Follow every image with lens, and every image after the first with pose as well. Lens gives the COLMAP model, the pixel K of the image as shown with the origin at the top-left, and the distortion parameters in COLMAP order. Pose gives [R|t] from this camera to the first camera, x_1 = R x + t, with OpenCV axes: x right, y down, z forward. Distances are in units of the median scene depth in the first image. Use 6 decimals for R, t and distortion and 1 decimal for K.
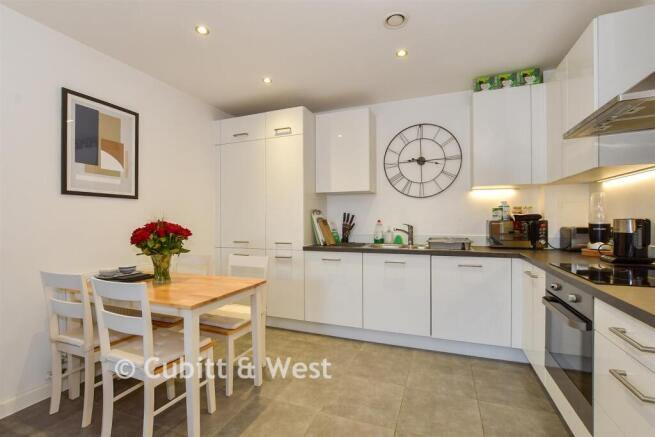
lens RADIAL K [[284.1, 0, 325.1], [0, 284.1, 222.0], [0, 0, 1]] dist [-0.015823, 0.000350]
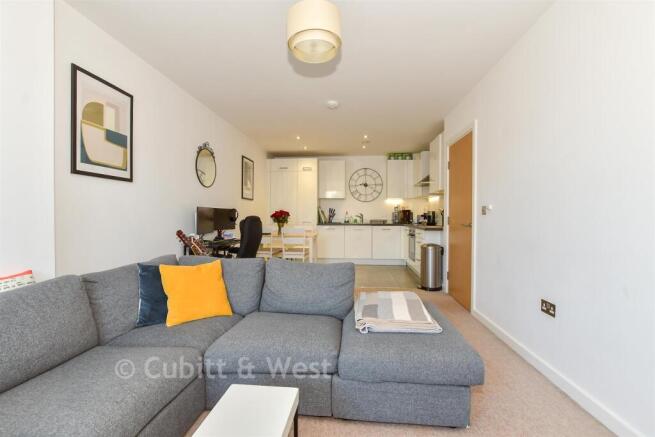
lens RADIAL K [[284.1, 0, 329.5], [0, 284.1, 217.5], [0, 0, 1]] dist [-0.015823, 0.000350]
pose [[0.954058, 0.009095, 0.299485, -0.611831], [-0.008084, 0.999957, -0.004615, 0.051486], [-0.299514, 0.001982, 0.954090, -1.063548]]
